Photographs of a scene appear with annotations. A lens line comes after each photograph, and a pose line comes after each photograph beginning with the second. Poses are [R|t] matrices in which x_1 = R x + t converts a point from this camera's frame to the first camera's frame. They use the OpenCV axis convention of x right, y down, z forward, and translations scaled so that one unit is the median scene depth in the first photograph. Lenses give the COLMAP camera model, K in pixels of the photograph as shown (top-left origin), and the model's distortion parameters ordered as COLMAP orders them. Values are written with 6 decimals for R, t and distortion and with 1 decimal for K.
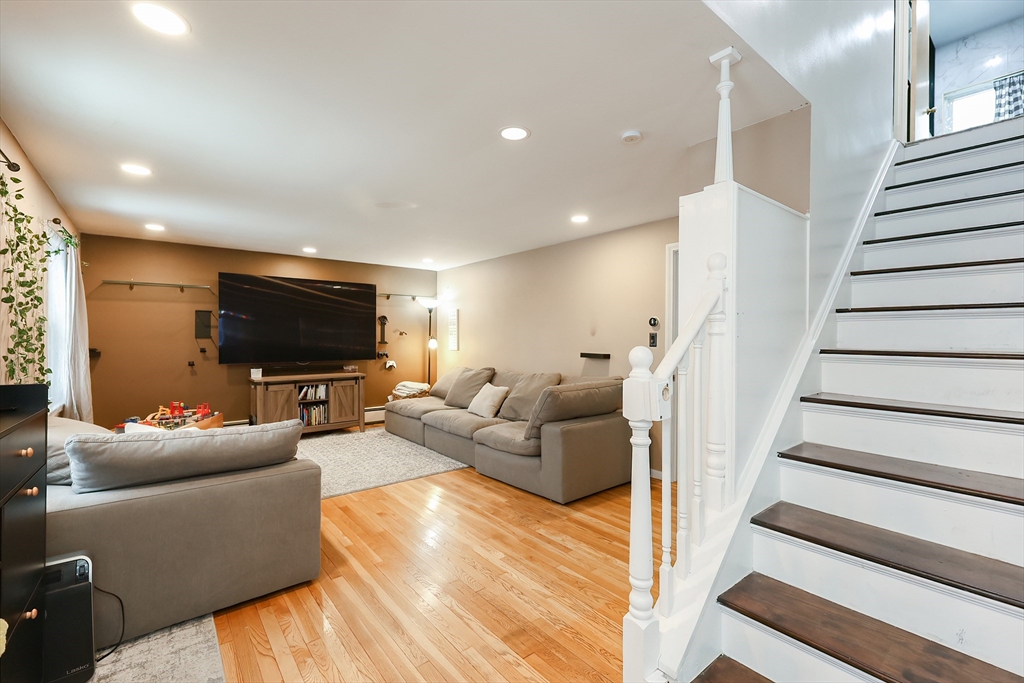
lens RADIAL K [[484.0, 0, 514.8], [0, 484.0, 338.5], [0, 0, 1]] dist [0.001970, 0.000188]
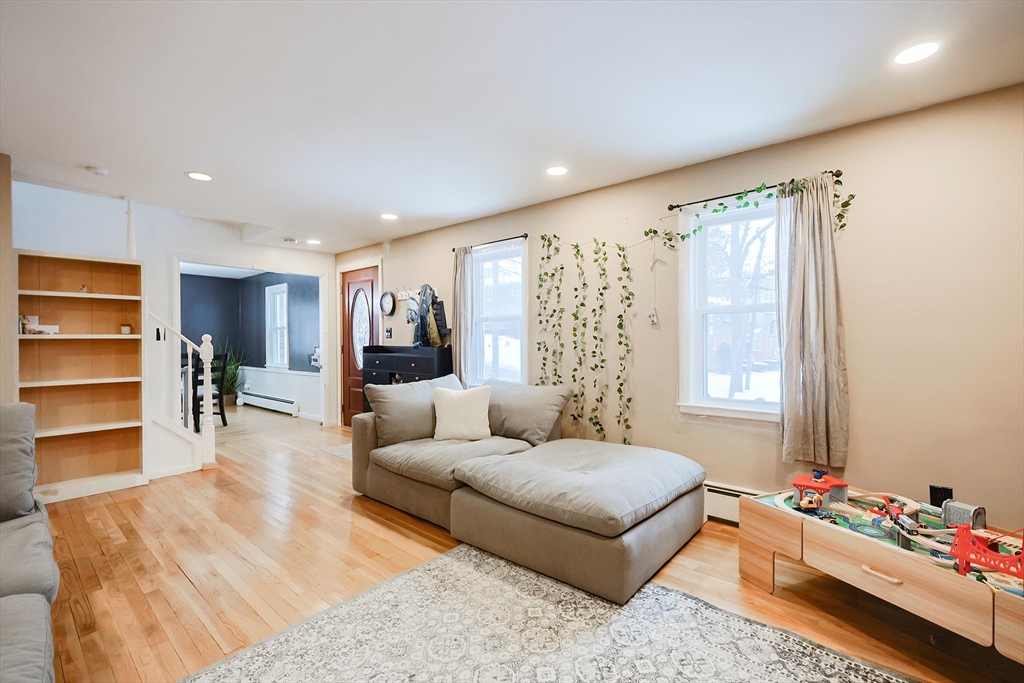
lens RADIAL K [[424.1, 0, 511.2], [0, 424.1, 343.4], [0, 0, 1]] dist [-0.003222, -0.000118]
pose [[-0.976986, 0.004008, -0.213267, -0.268751], [0.002580, 0.999972, 0.006976, 0.014922], [0.213290, 0.006265, -0.976969, 1.060052]]
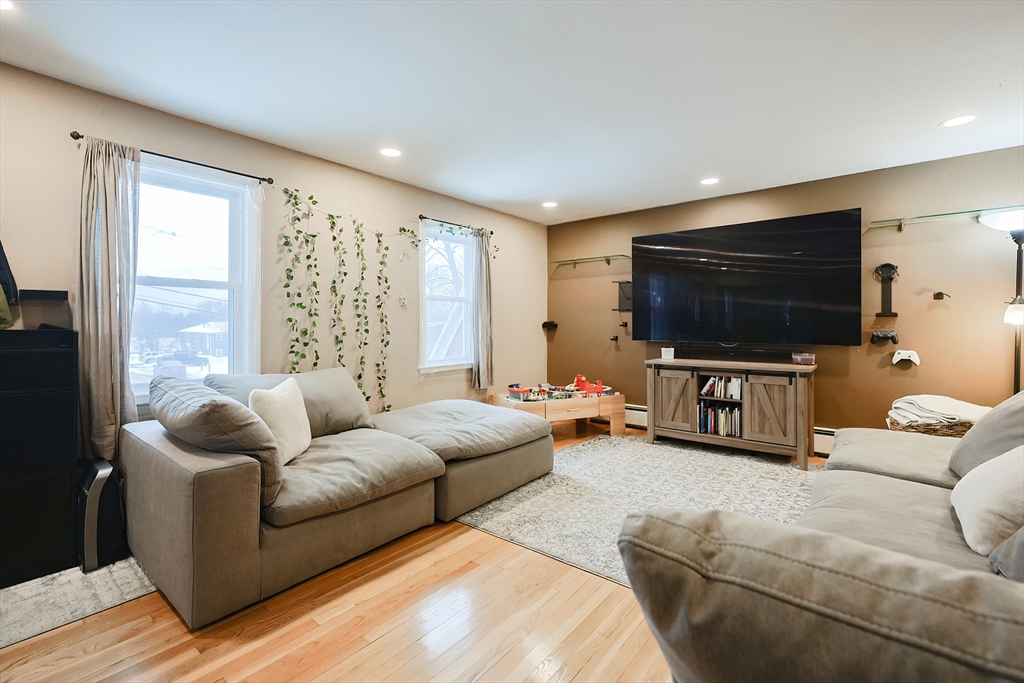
lens RADIAL K [[441.6, 0, 500.0], [0, 441.6, 321.8], [0, 0, 1]] dist [-0.000276, 0.000011]
pose [[0.194079, -0.001346, -0.980985, 0.138841], [-0.001333, 0.999998, -0.001636, 0.020759], [0.980985, 0.001625, 0.194076, 0.585526]]
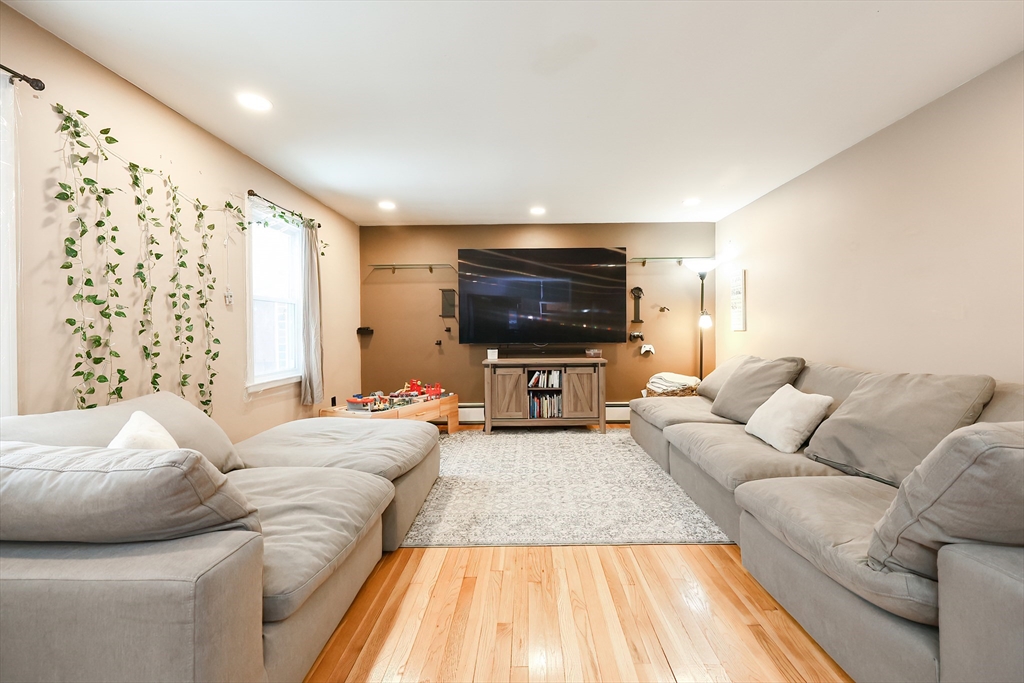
lens RADIAL K [[422.5, 0, 507.3], [0, 422.5, 334.7], [0, 0, 1]] dist [-0.003295, 0.000452]
pose [[0.764394, 0.002528, -0.644744, 0.010531], [0.005427, 0.999932, 0.010355, 0.026178], [0.644726, -0.011415, 0.764328, 0.402455]]
